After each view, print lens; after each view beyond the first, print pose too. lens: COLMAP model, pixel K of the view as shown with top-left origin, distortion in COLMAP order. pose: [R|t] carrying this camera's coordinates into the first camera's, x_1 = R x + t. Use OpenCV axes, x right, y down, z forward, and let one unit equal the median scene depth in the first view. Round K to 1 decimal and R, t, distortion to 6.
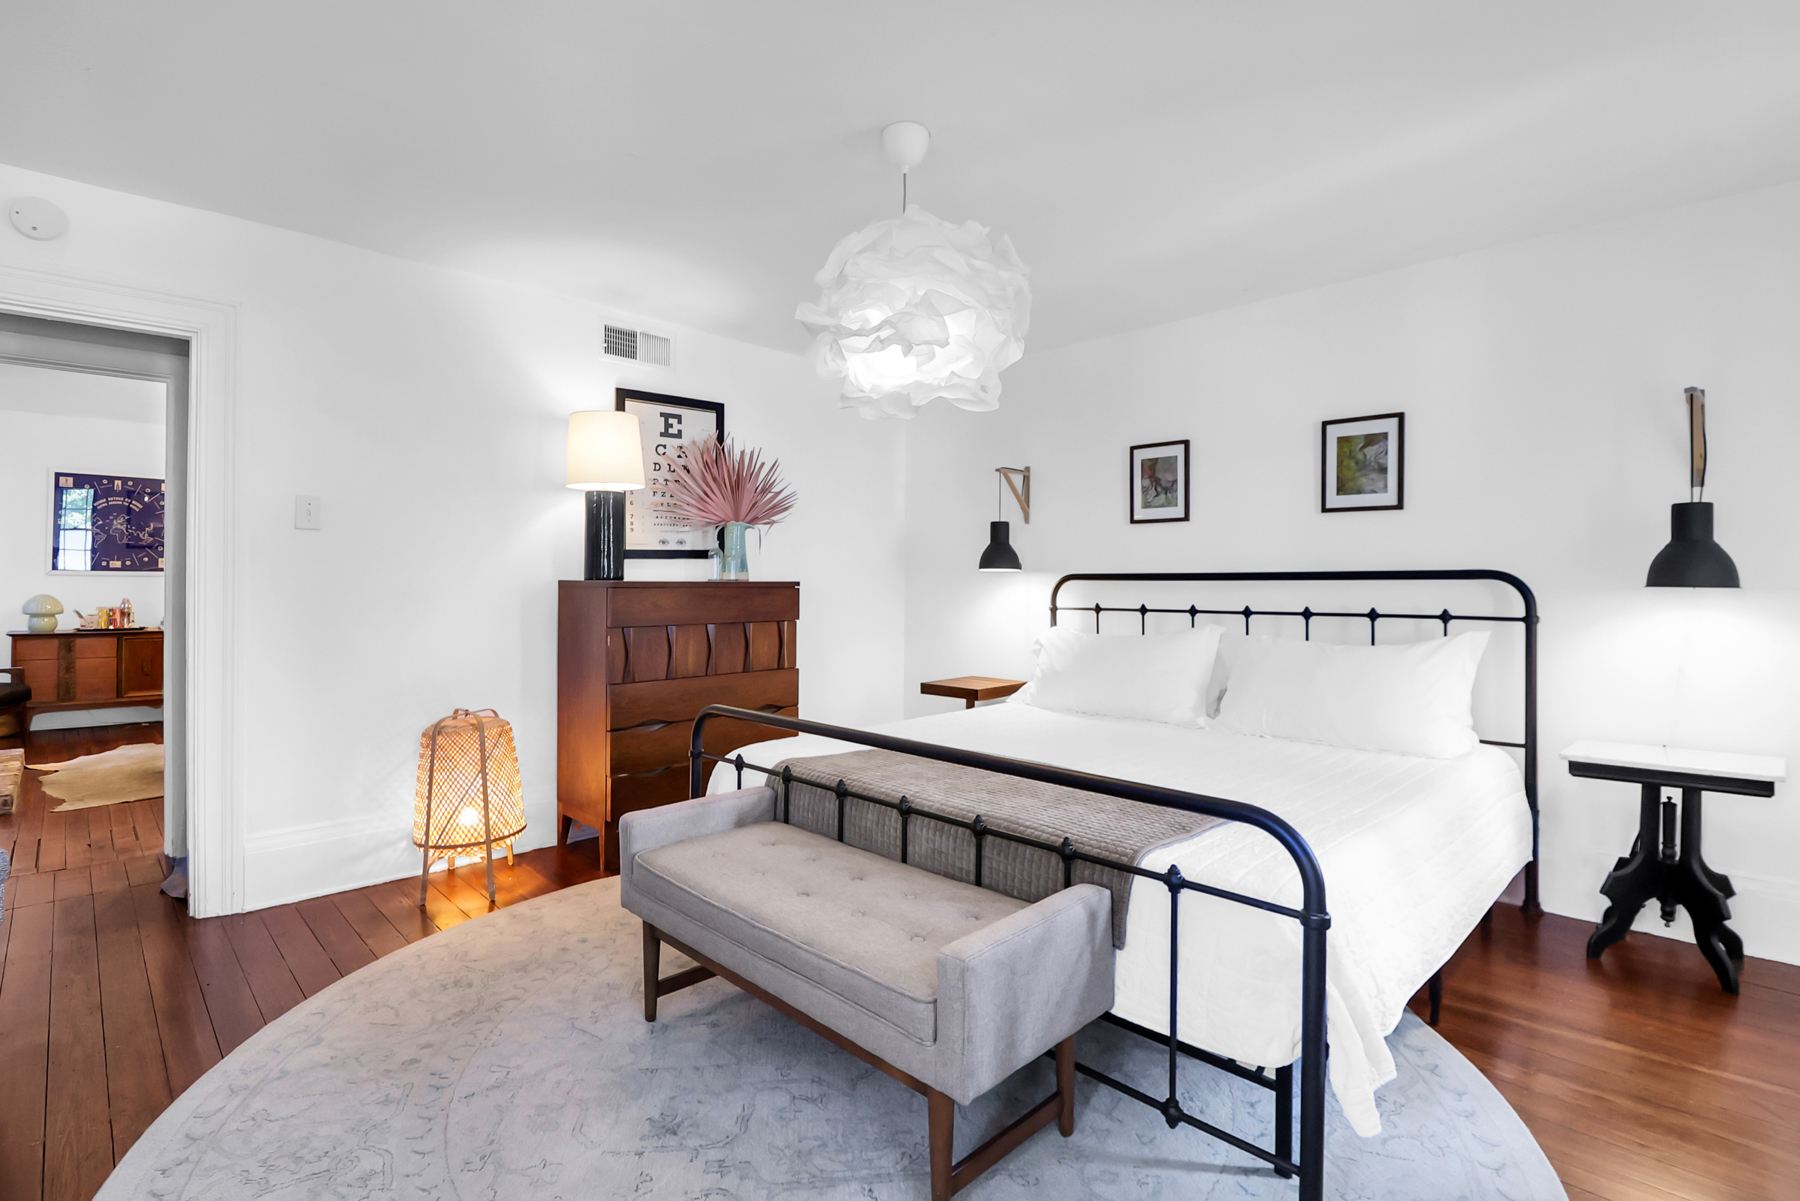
lens RADIAL K [[847.6, 0, 922.3], [0, 847.6, 573.1], [0, 0, 1]] dist [-0.006386, -0.009332]
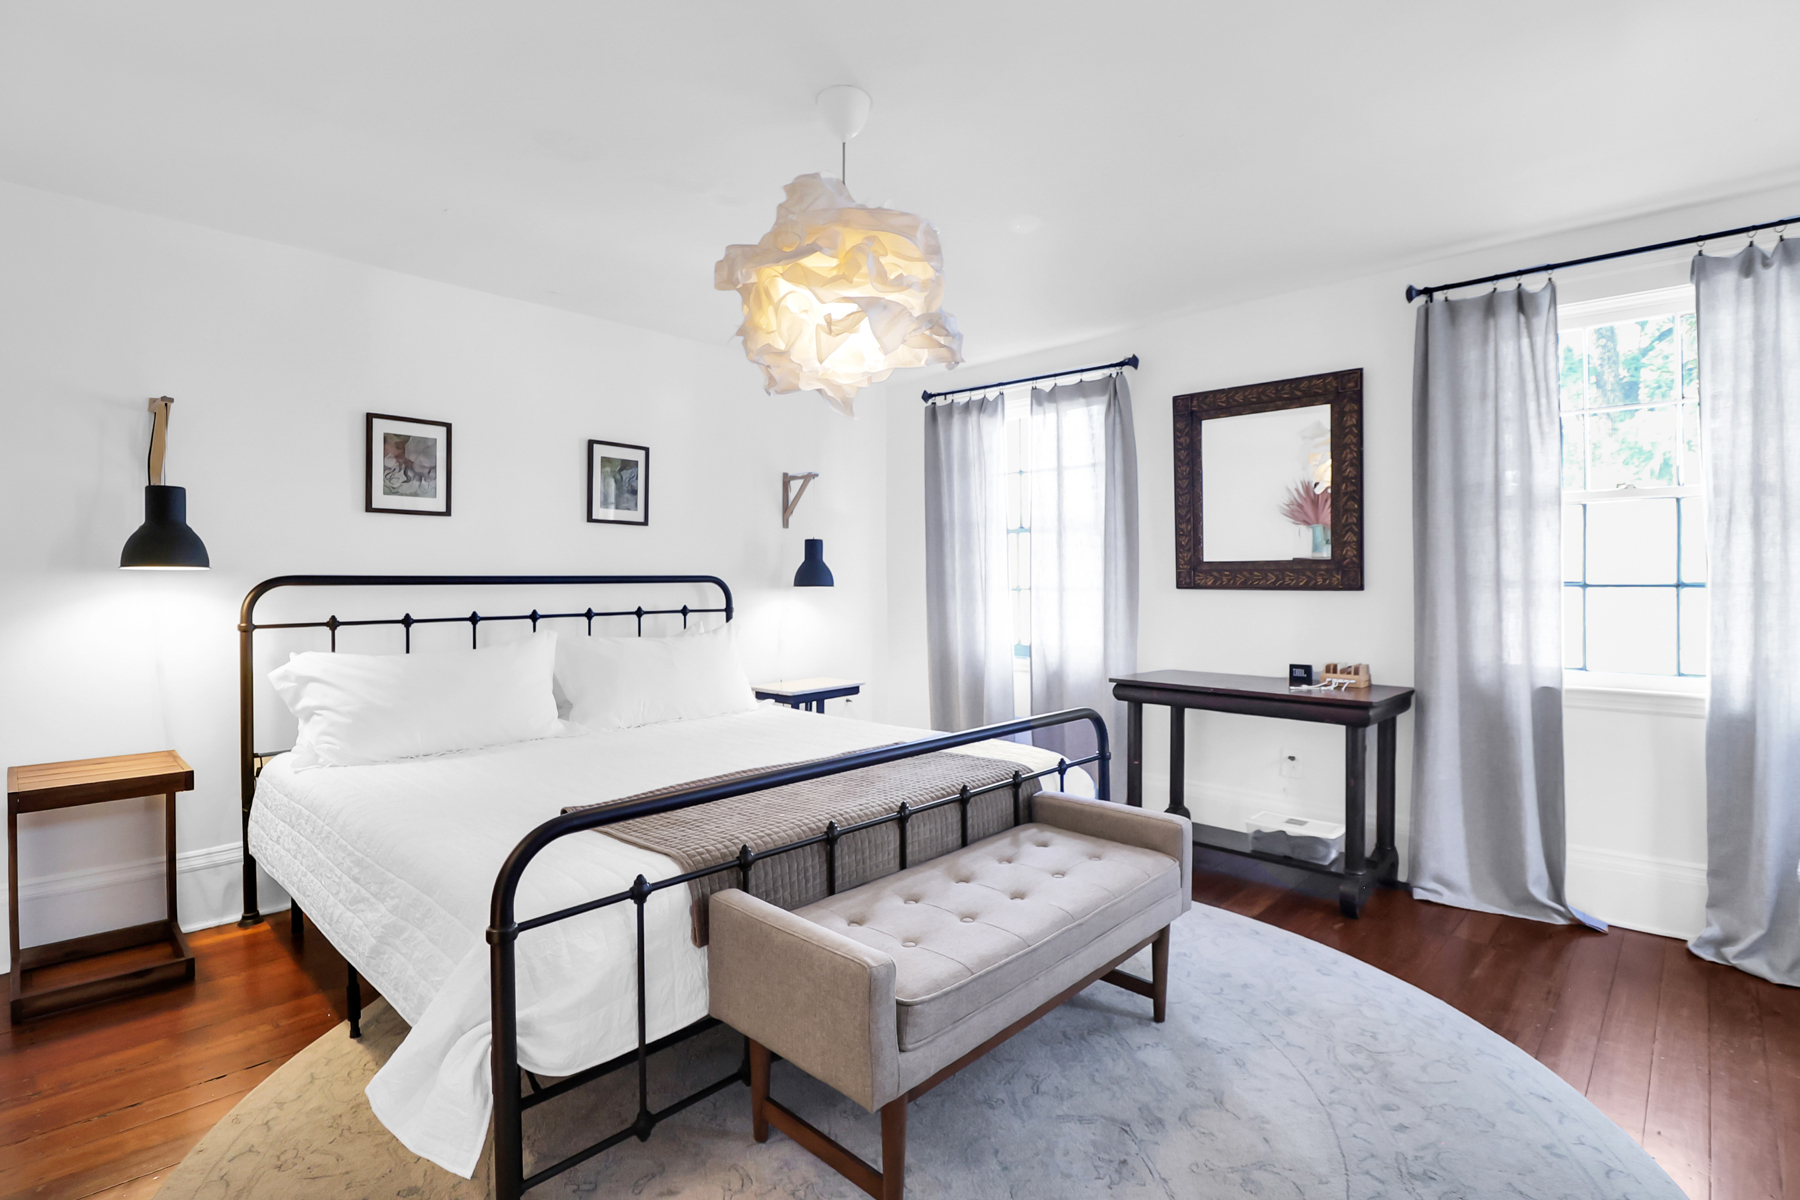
lens RADIAL K [[847.6, 0, 885.3], [0, 847.6, 591.7], [0, 0, 1]] dist [-0.006386, -0.009332]
pose [[-0.007309, -0.008053, 0.999941, -0.550934], [-0.003129, 0.999963, 0.008030, 0.007764], [-0.999968, -0.003070, -0.007334, 0.543439]]
